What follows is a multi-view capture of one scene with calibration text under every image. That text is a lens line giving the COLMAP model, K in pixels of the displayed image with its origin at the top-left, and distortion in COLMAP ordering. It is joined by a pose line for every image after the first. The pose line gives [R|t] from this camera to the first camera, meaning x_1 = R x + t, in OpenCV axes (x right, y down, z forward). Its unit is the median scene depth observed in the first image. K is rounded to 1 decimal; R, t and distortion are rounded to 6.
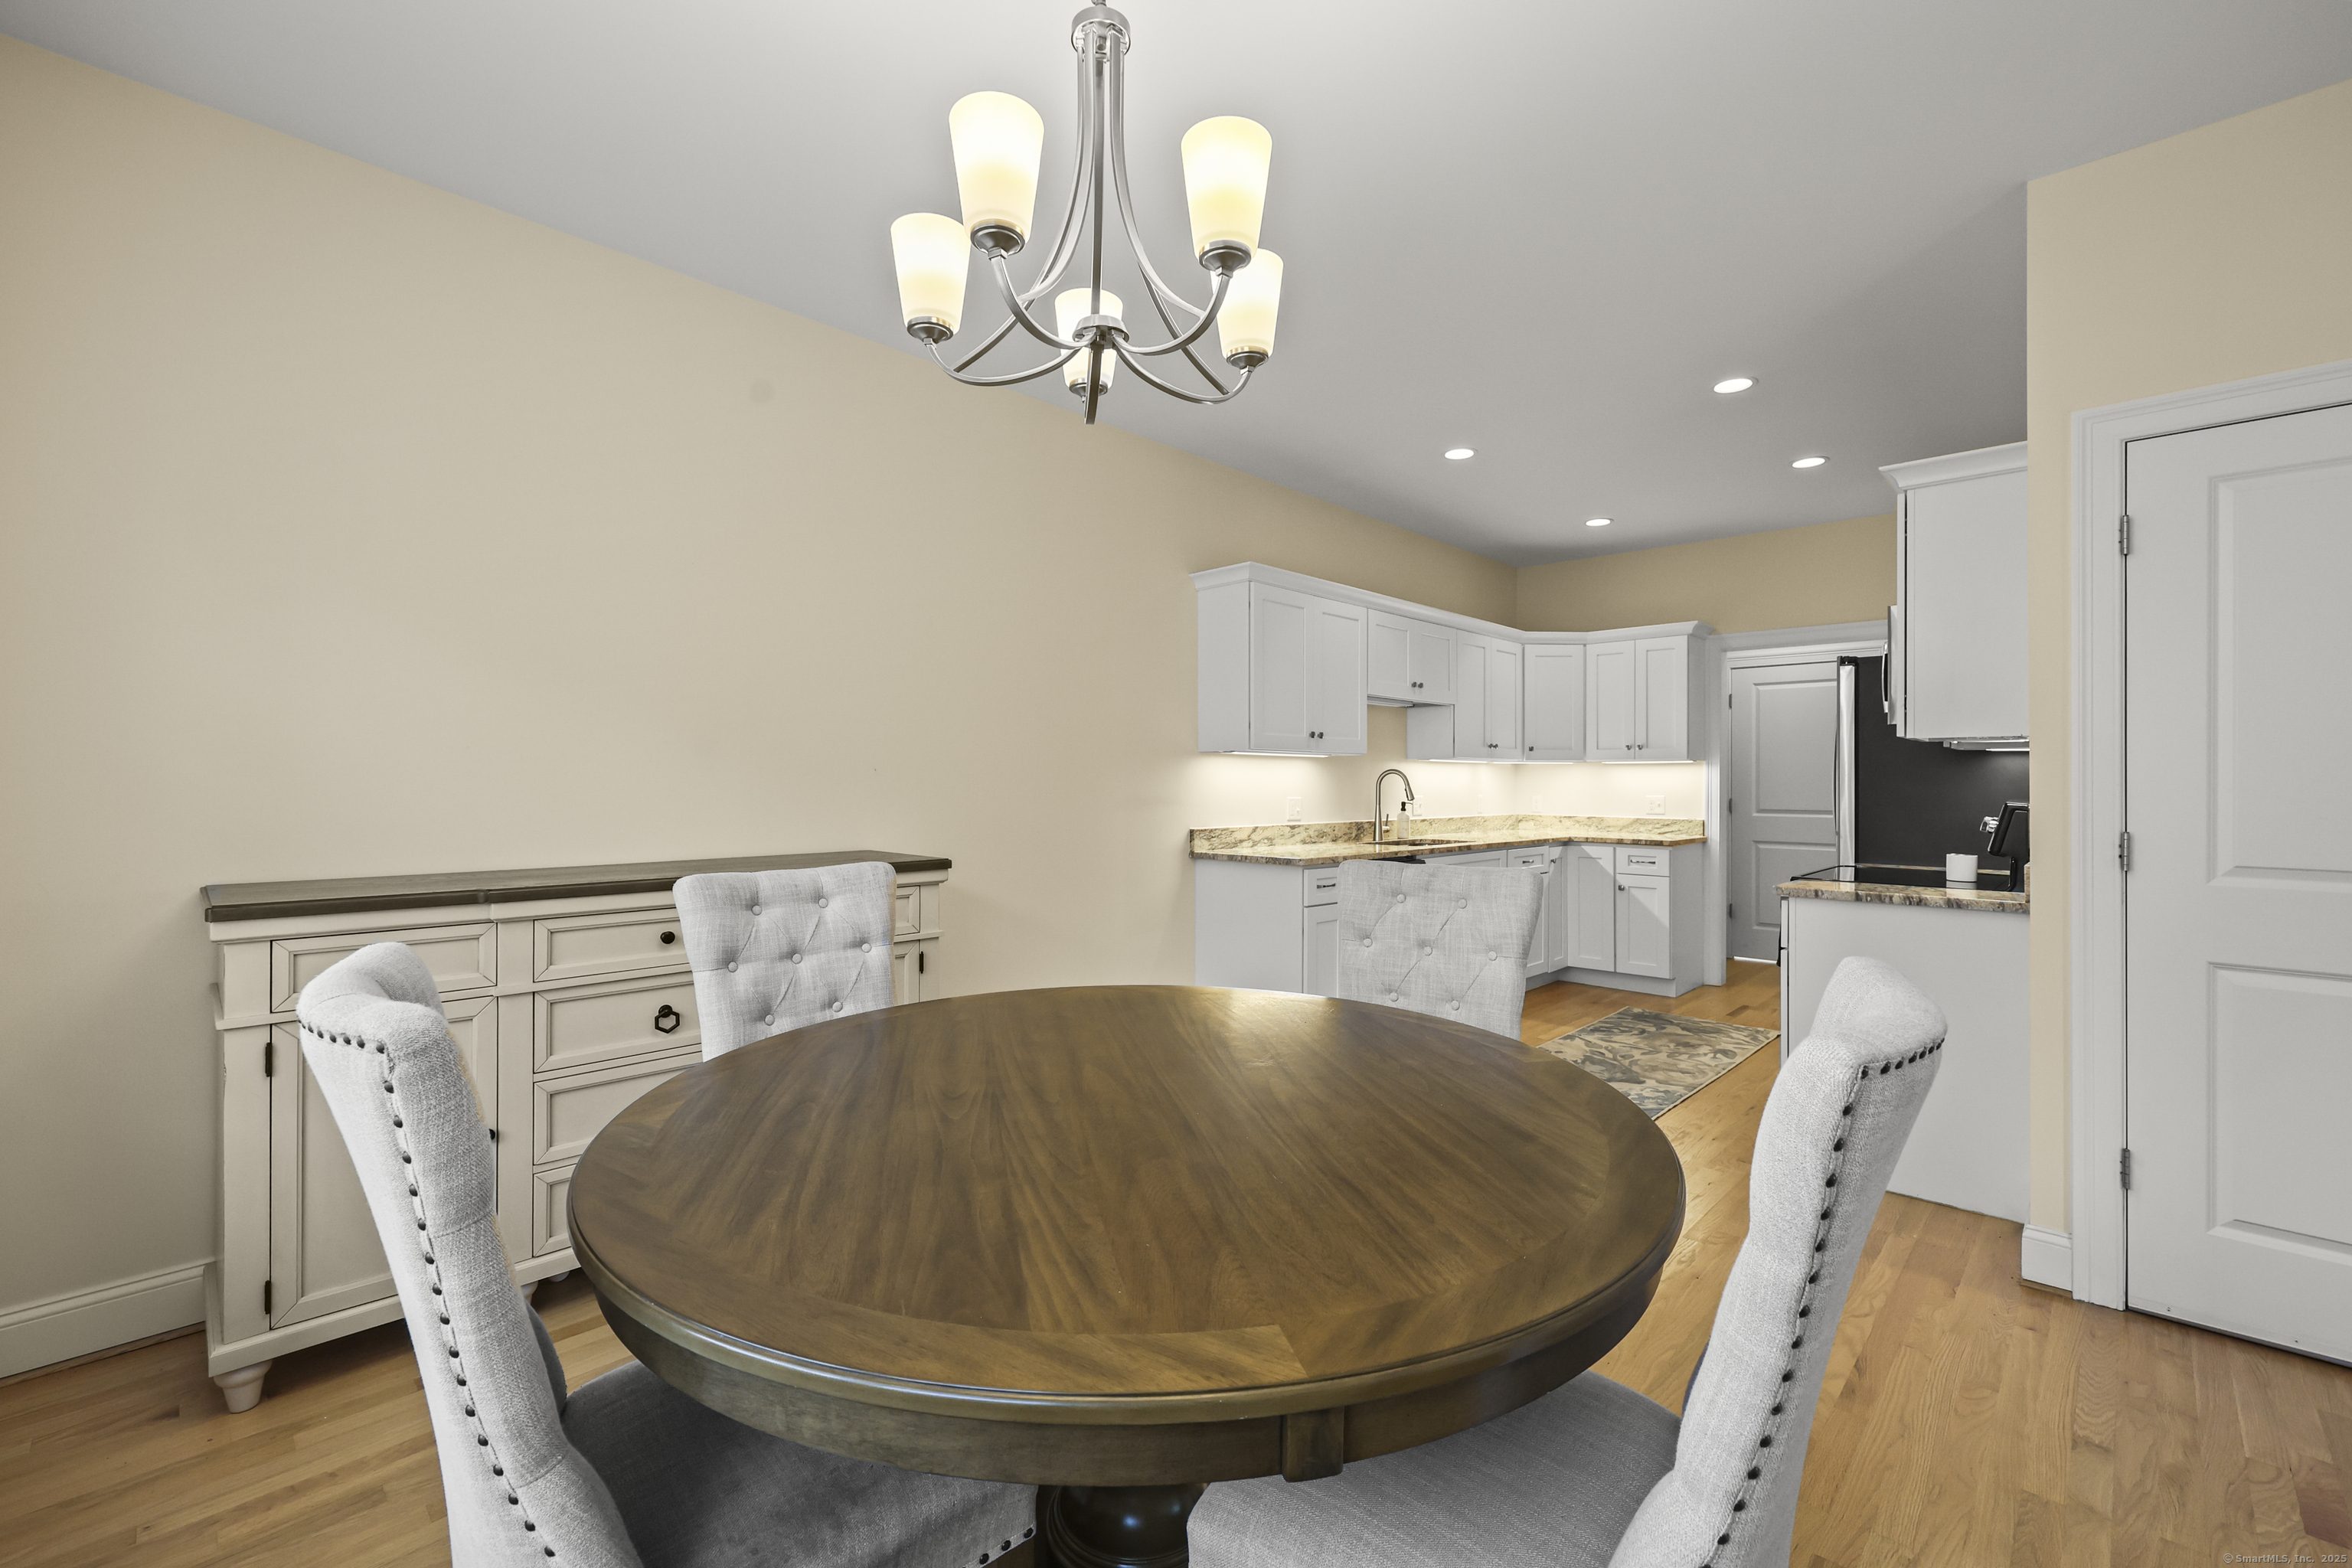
lens RADIAL K [[995.7, 0, 1176.0], [0, 995.7, 784.0], [0, 0, 1]] dist [0.000032, -0.000051]
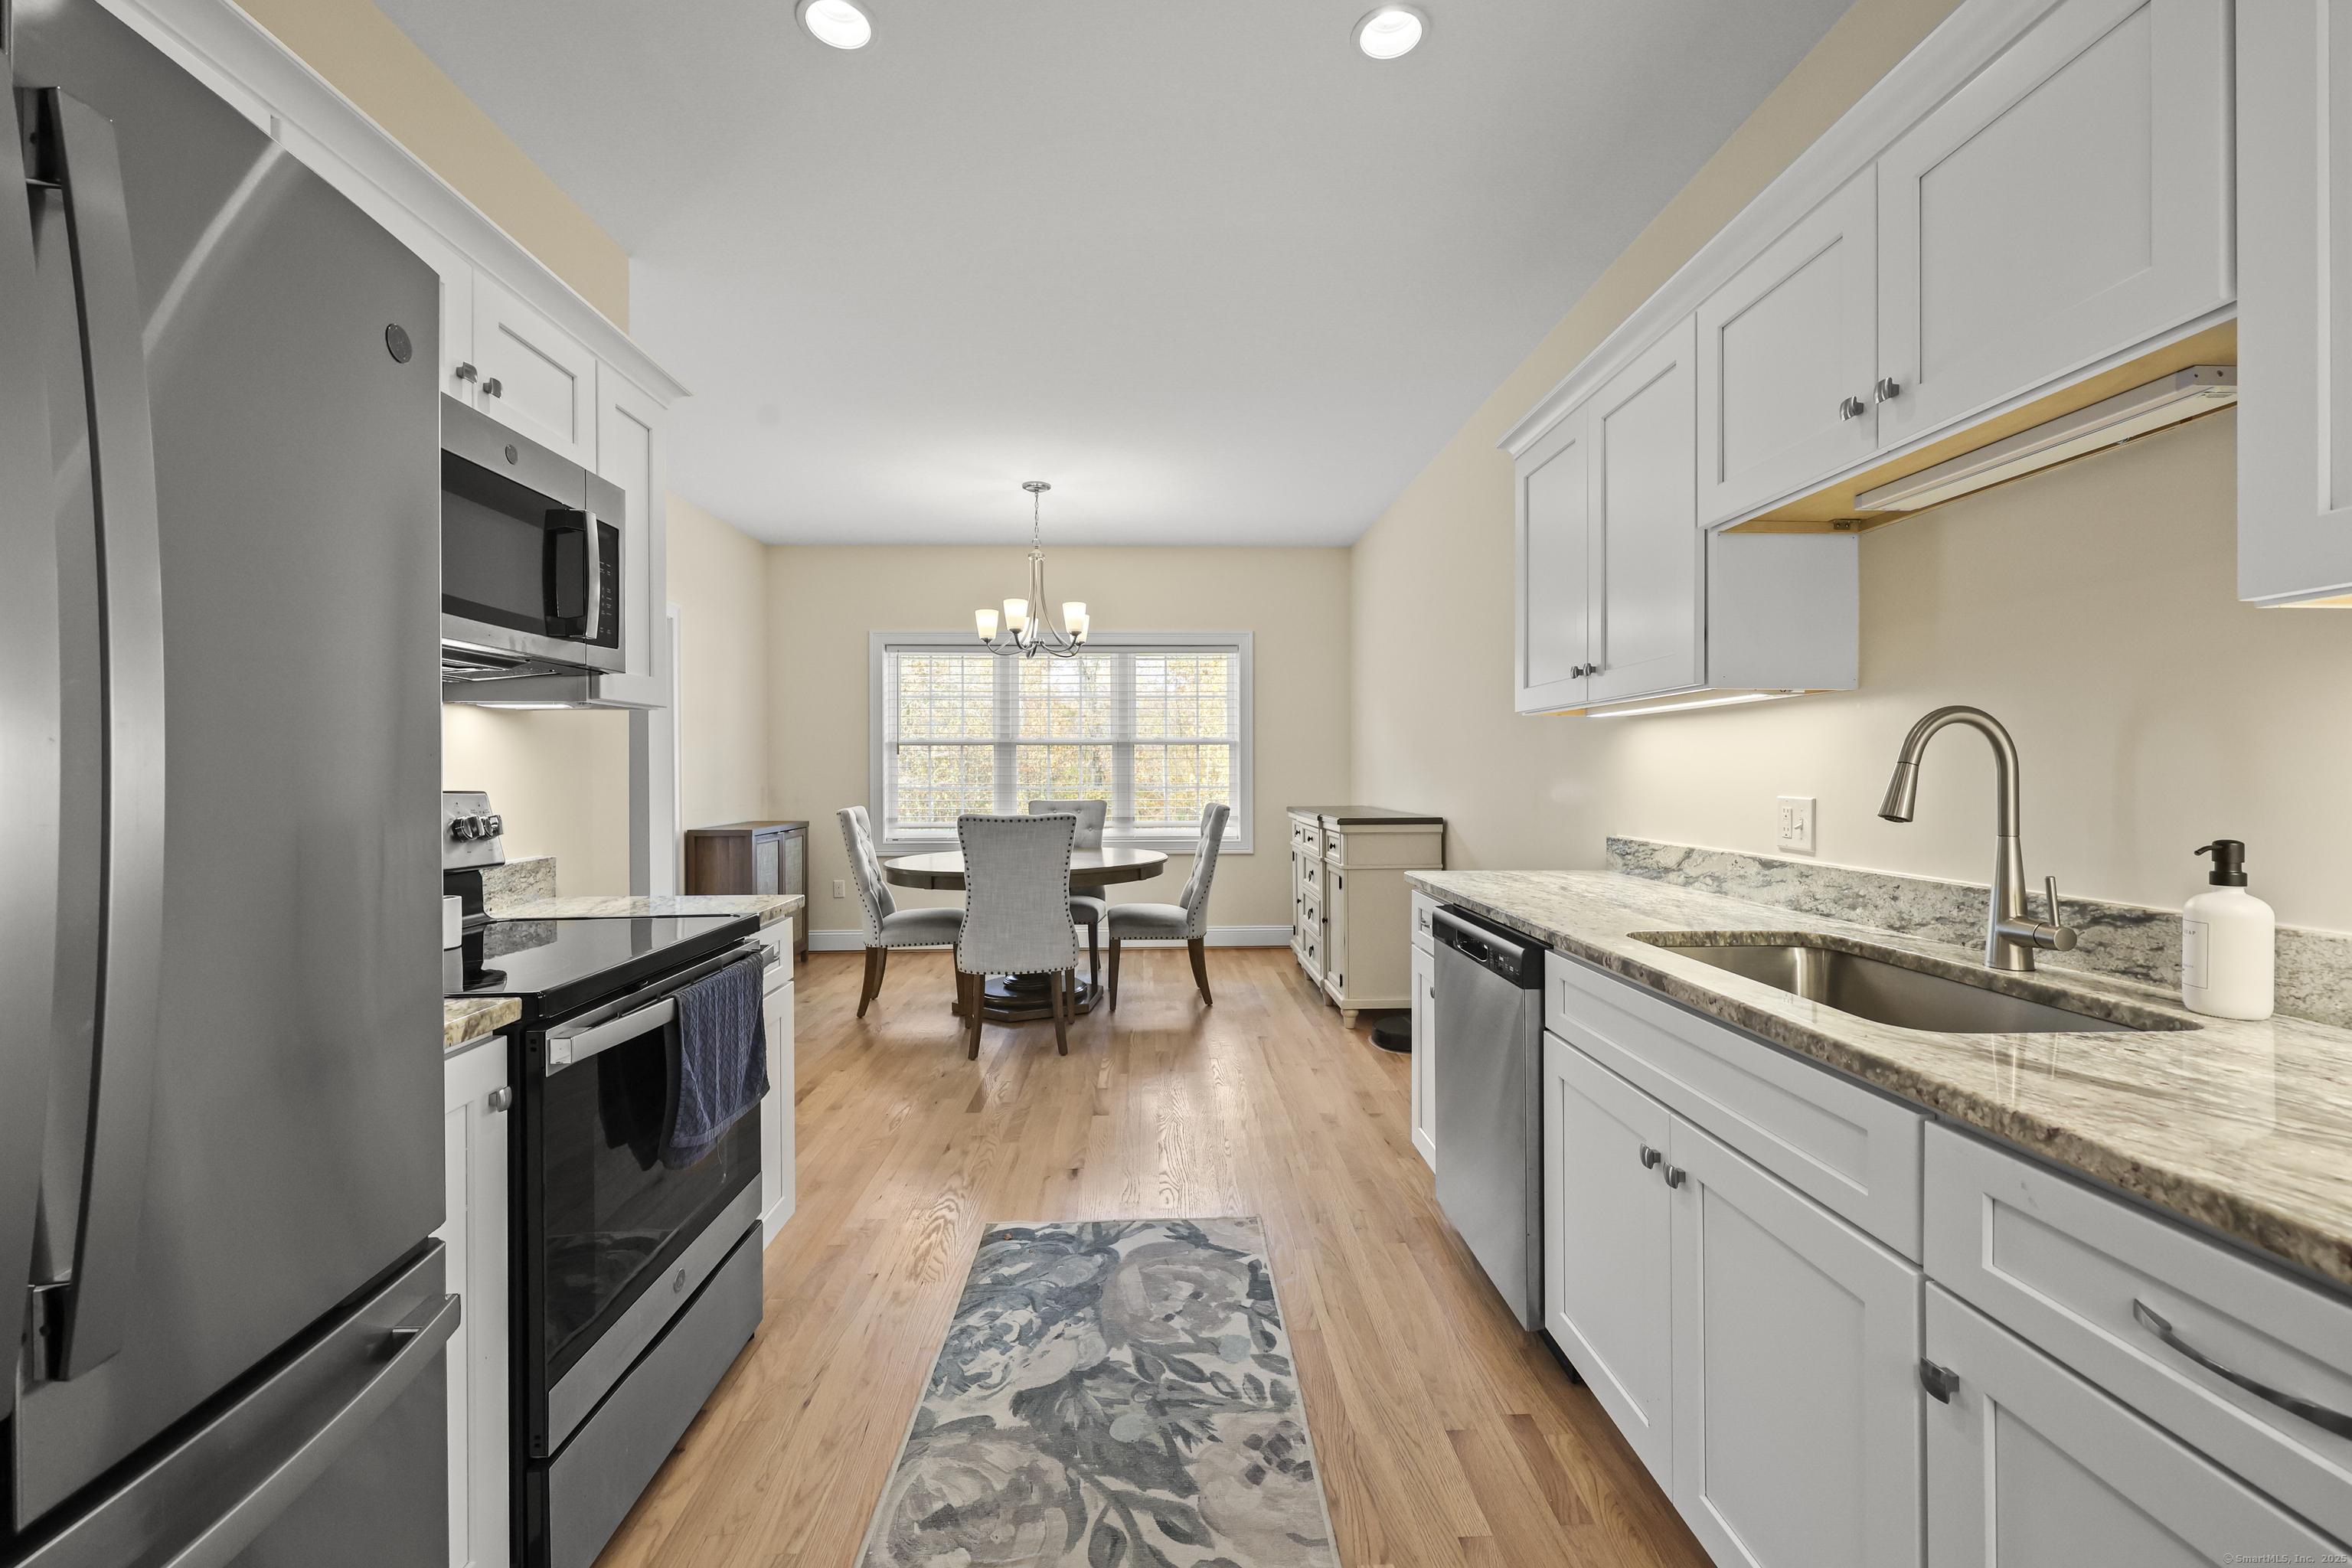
lens RADIAL K [[950.1, 0, 1185.7], [0, 950.1, 782.3], [0, 0, 1]] dist [0.001473, -0.000138]
pose [[-0.685846, 0.005463, -0.727726, 0.526569], [-0.000791, 0.999966, 0.008251, 0.003741], [0.727746, 0.006235, -0.685819, 0.973431]]
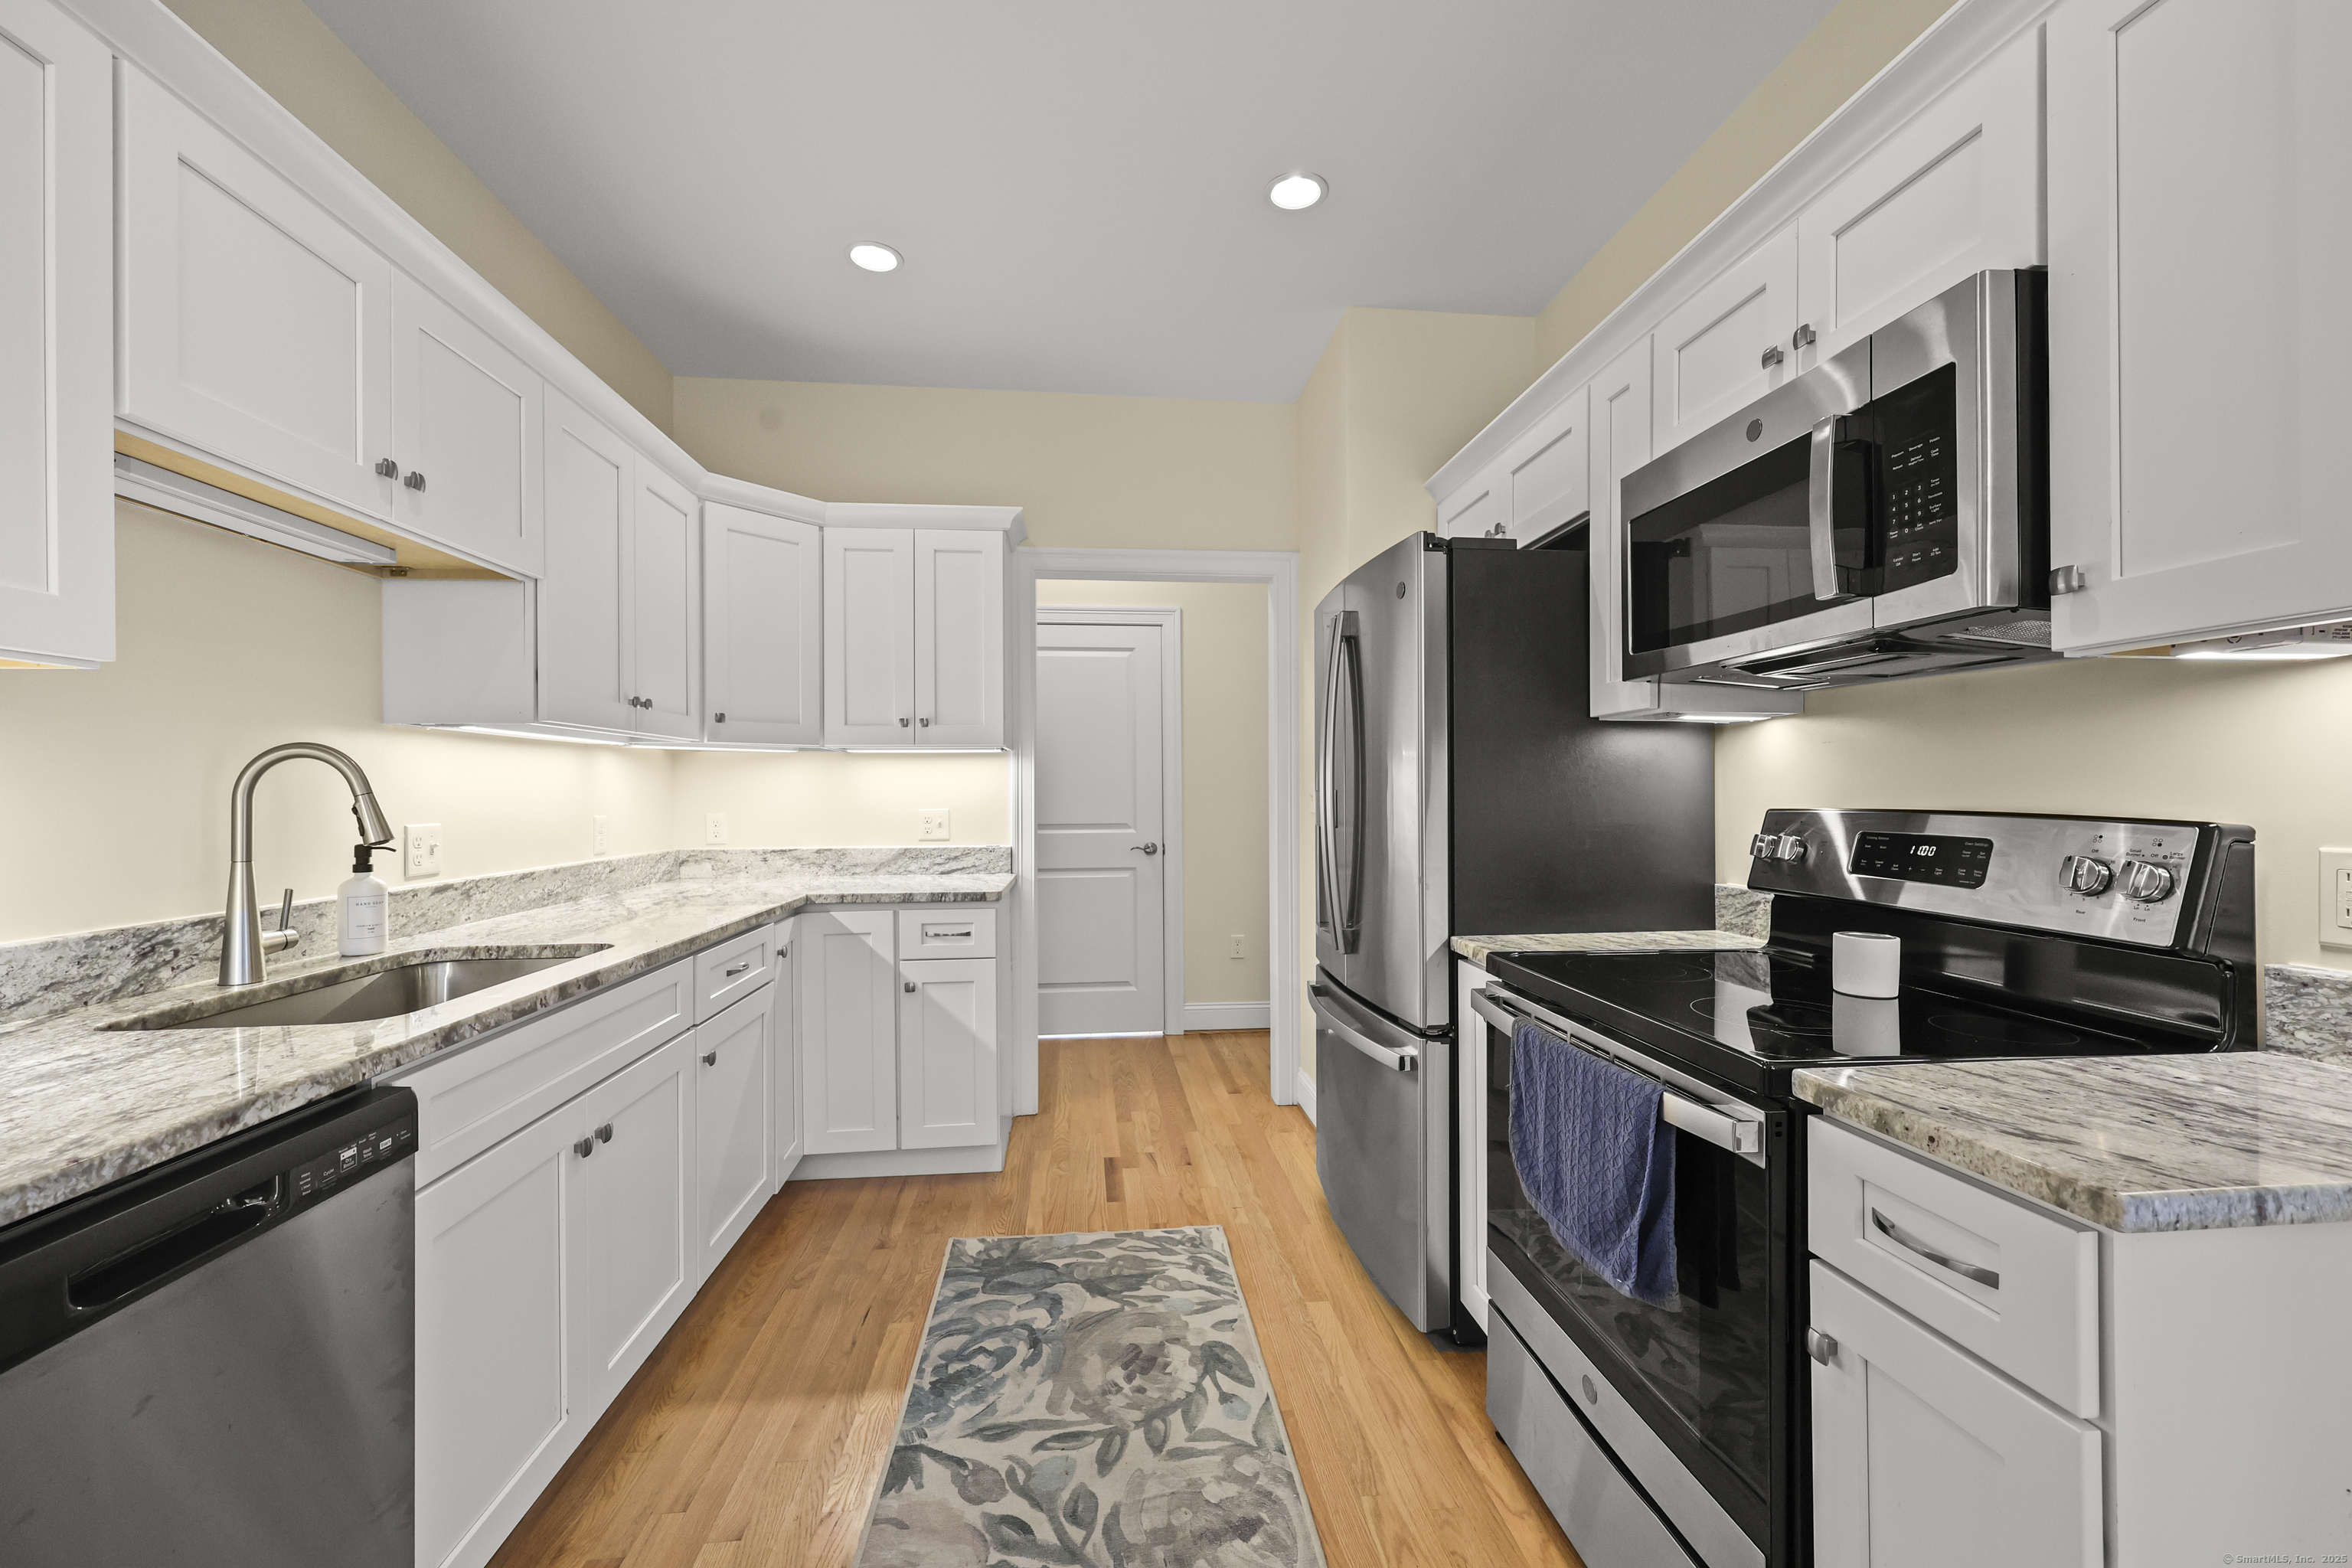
lens RADIAL K [[950.1, 0, 1185.7], [0, 950.1, 782.3], [0, 0, 1]] dist [0.001473, -0.000138]
pose [[0.637099, -0.000532, 0.770782, 0.157085], [0.008725, 0.999941, -0.006522, 0.001140], [-0.770733, 0.010880, 0.637066, 0.576371]]
